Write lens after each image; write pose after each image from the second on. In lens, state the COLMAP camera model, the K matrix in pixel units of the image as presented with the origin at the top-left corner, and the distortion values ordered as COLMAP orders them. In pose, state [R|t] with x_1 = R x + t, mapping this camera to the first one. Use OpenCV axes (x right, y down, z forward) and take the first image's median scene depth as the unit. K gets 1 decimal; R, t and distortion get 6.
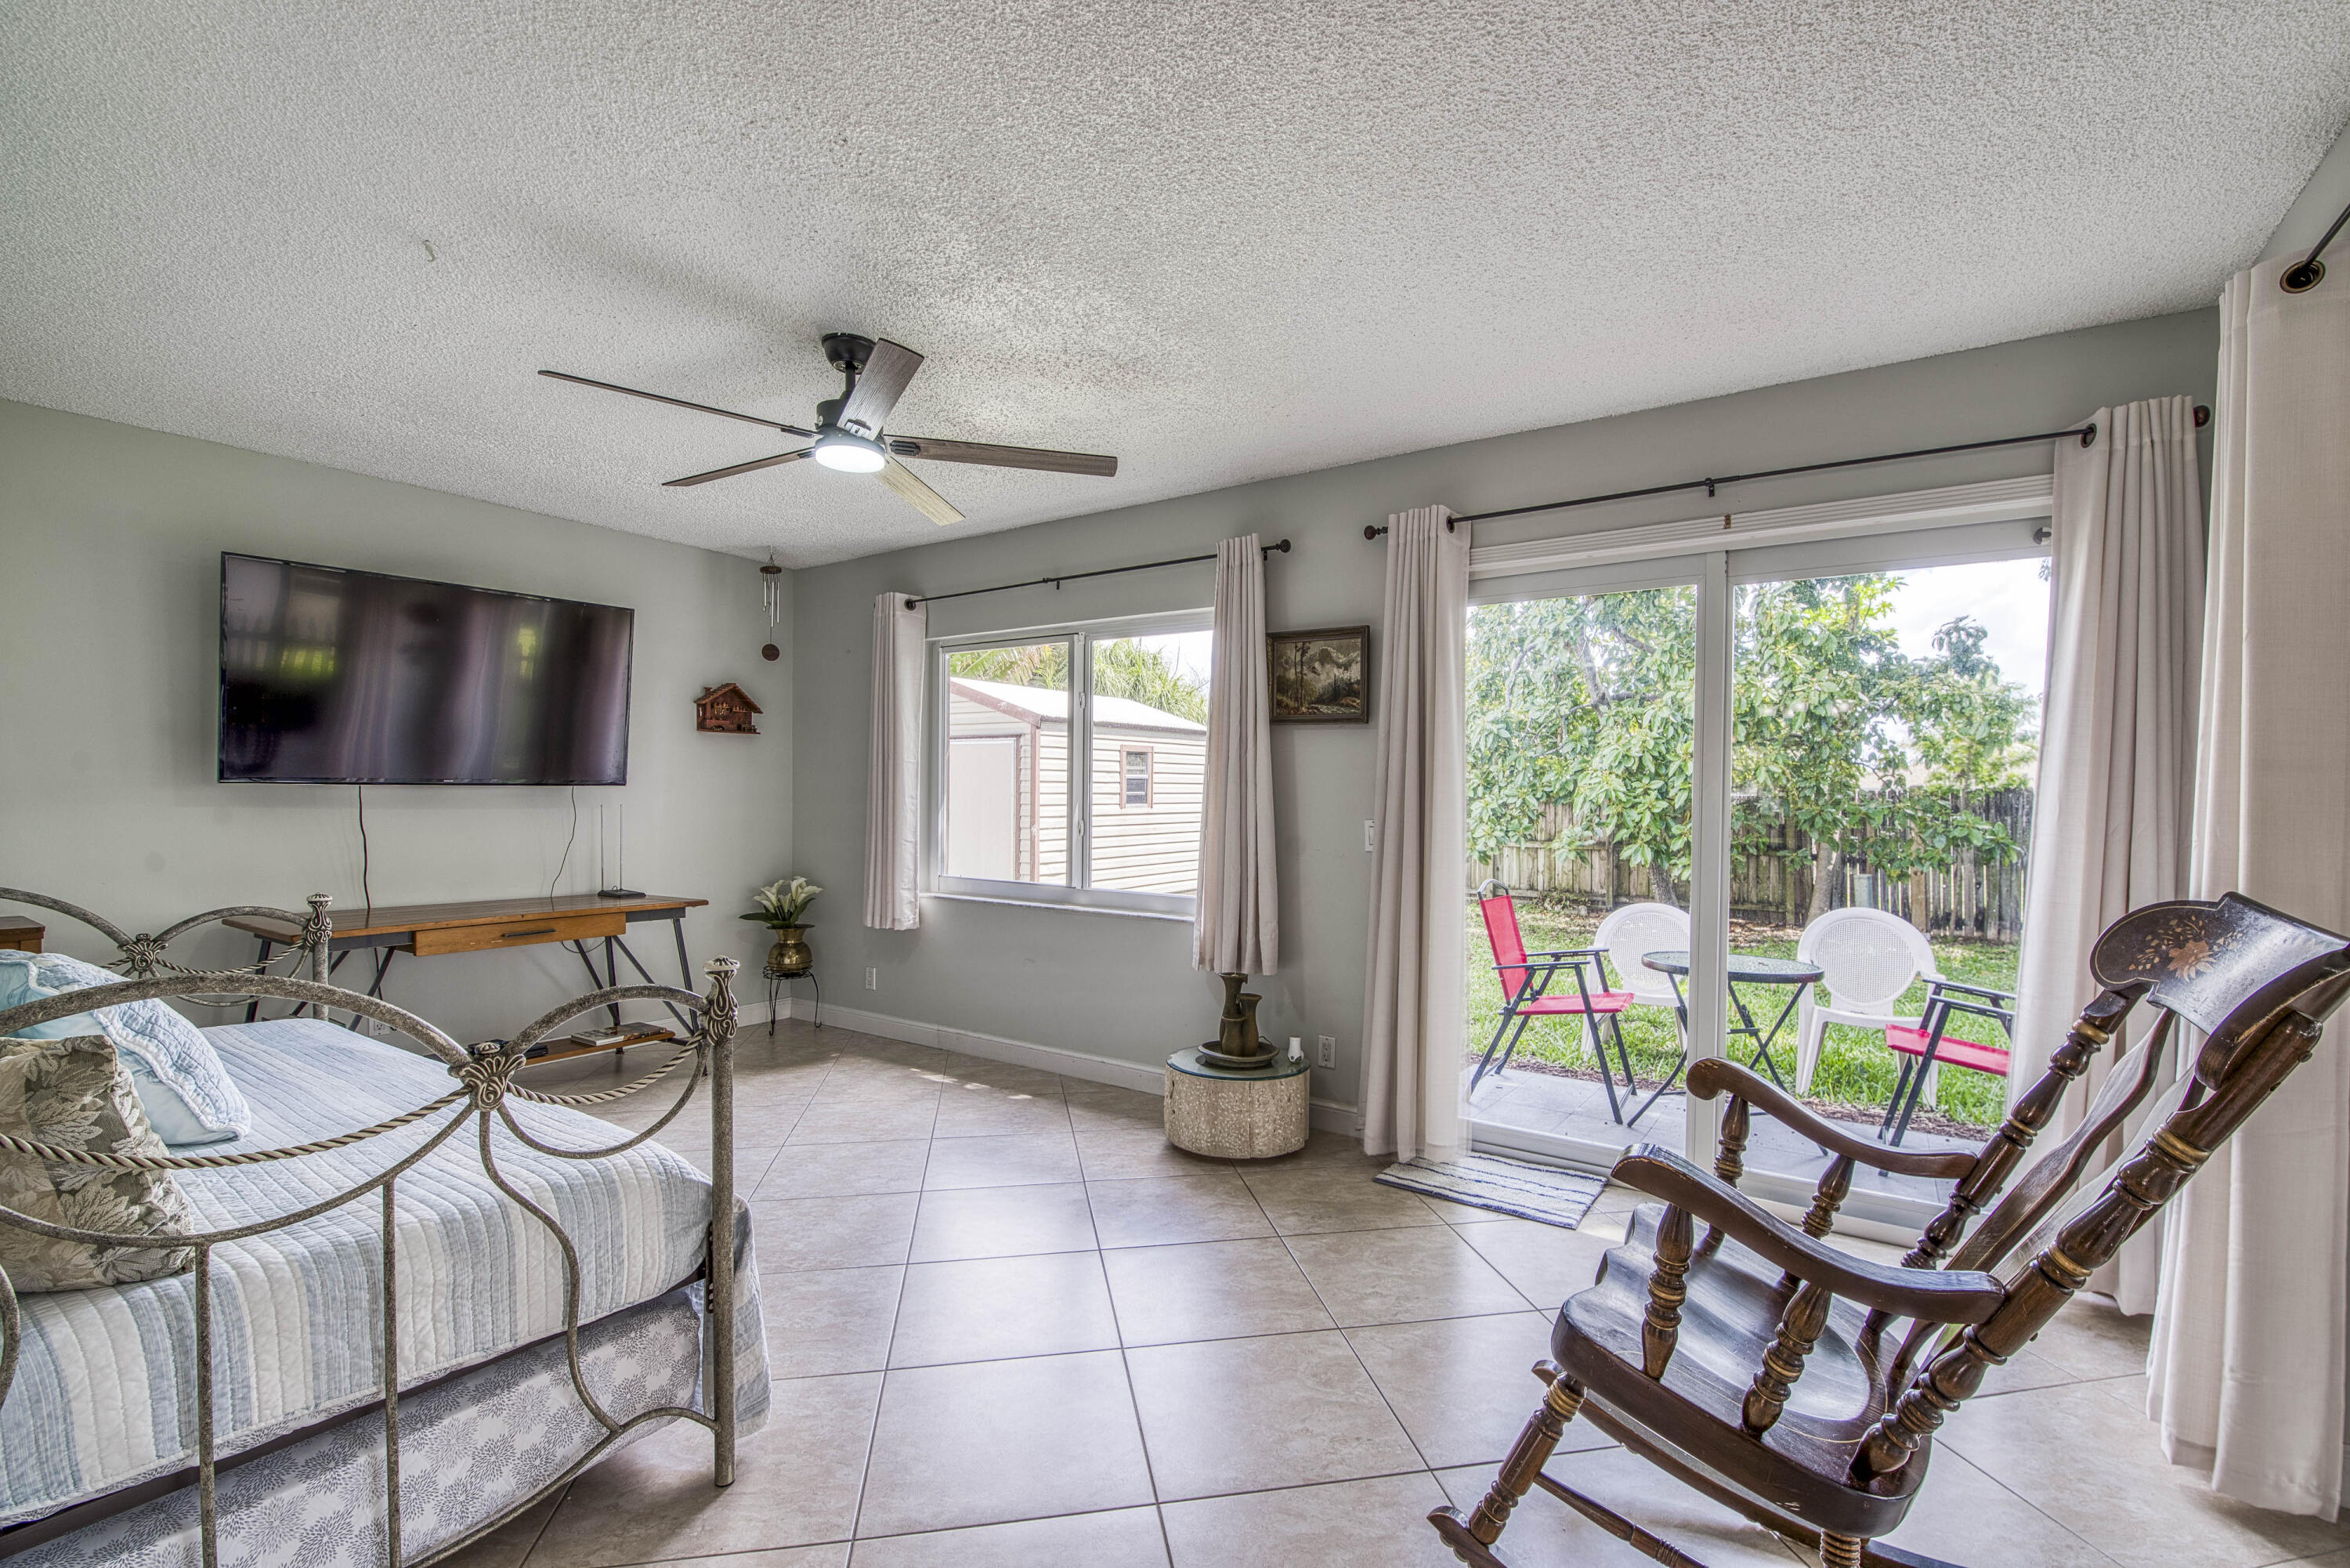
lens RADIAL K [[1009.0, 0, 1201.4], [0, 1009.0, 808.5], [0, 0, 1]] dist [-0.003200, -0.009961]
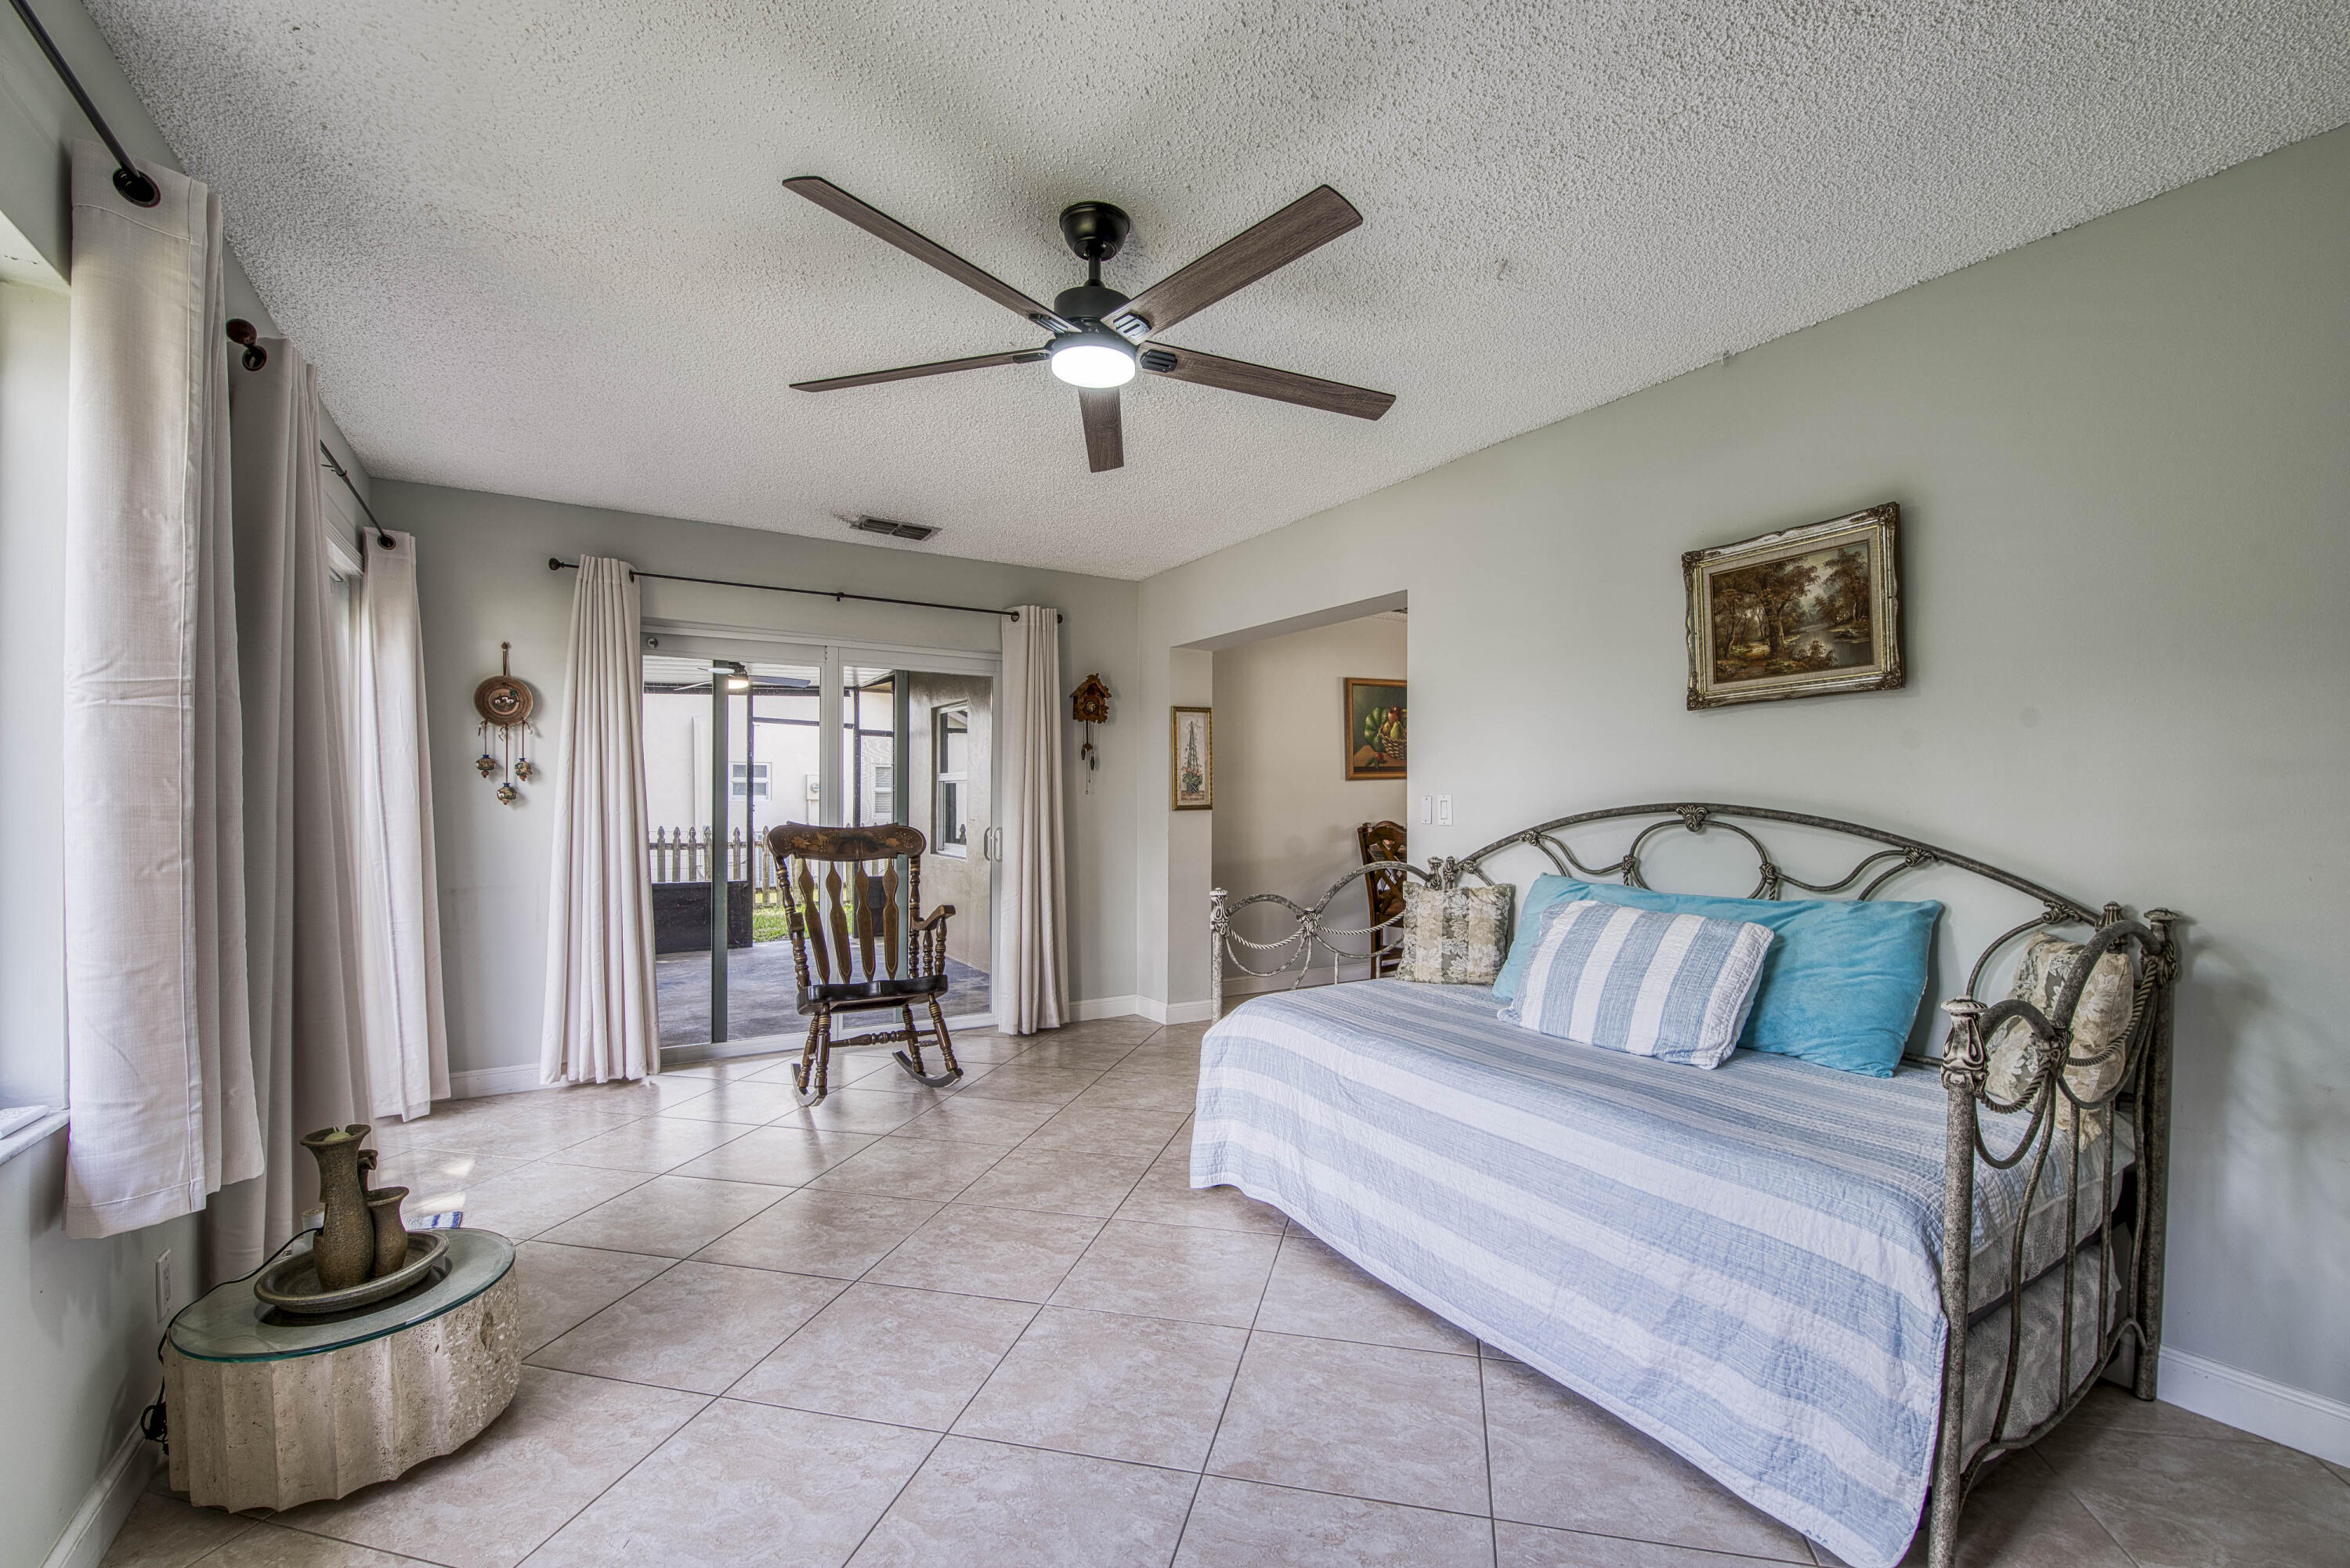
lens RADIAL K [[1009.0, 0, 1201.4], [0, 1009.0, 808.5], [0, 0, 1]] dist [-0.003200, -0.009961]
pose [[-0.911671, -0.018387, 0.410508, -0.534064], [-0.010218, 0.999704, 0.022084, -0.014966], [-0.410793, 0.015939, -0.911589, 1.196040]]
